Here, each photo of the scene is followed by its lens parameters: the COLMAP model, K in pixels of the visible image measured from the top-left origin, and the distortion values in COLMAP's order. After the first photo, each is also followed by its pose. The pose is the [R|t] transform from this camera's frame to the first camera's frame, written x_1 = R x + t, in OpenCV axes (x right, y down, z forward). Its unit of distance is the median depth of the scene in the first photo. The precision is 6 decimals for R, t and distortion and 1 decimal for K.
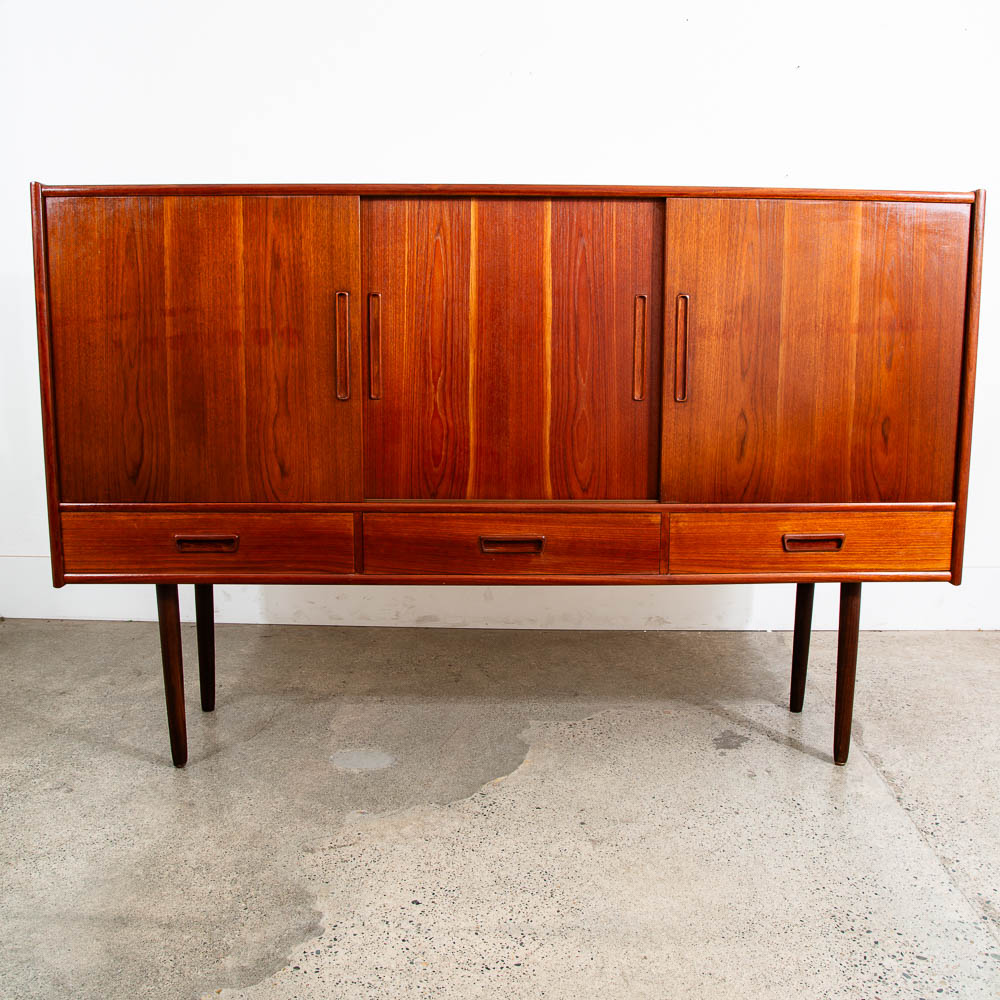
lens RADIAL K [[1120.3, 0, 500.0], [0, 1120.3, 500.0], [0, 0, 1]] dist [-0.100111, 0.013332]
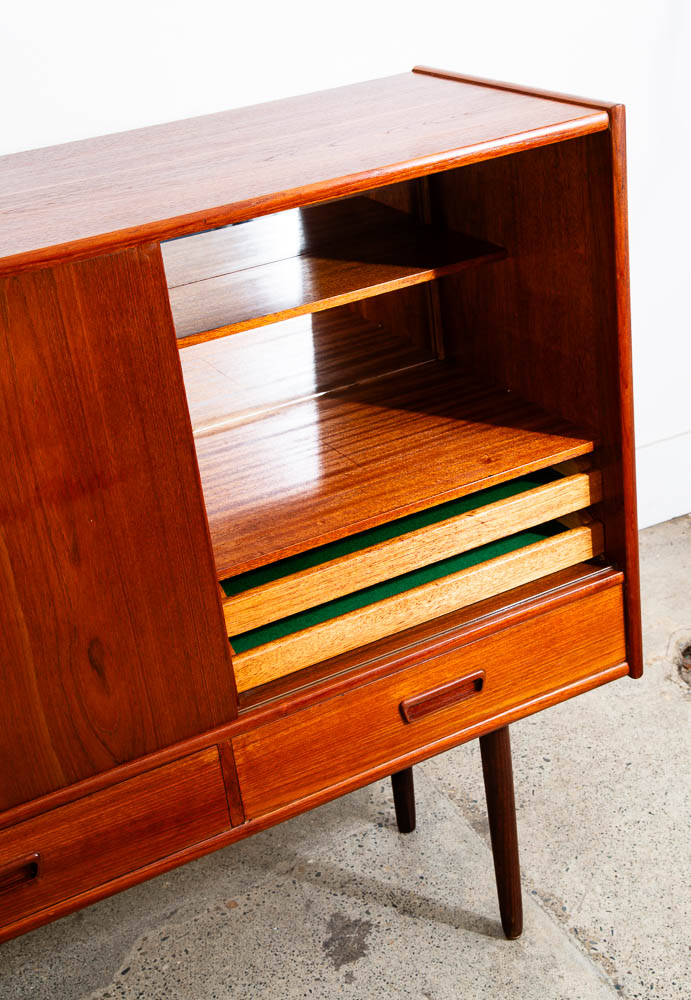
lens RADIAL K [[1541.7, 0, 396.0], [0, 1541.7, 498.8], [0, 0, 1]] dist [0.114842, 0.032241]
pose [[0.879768, -0.289765, 0.376888, -0.048845], [0.178181, 0.935966, 0.303677, -0.354811], [-0.440749, -0.200011, 0.875063, 0.253587]]
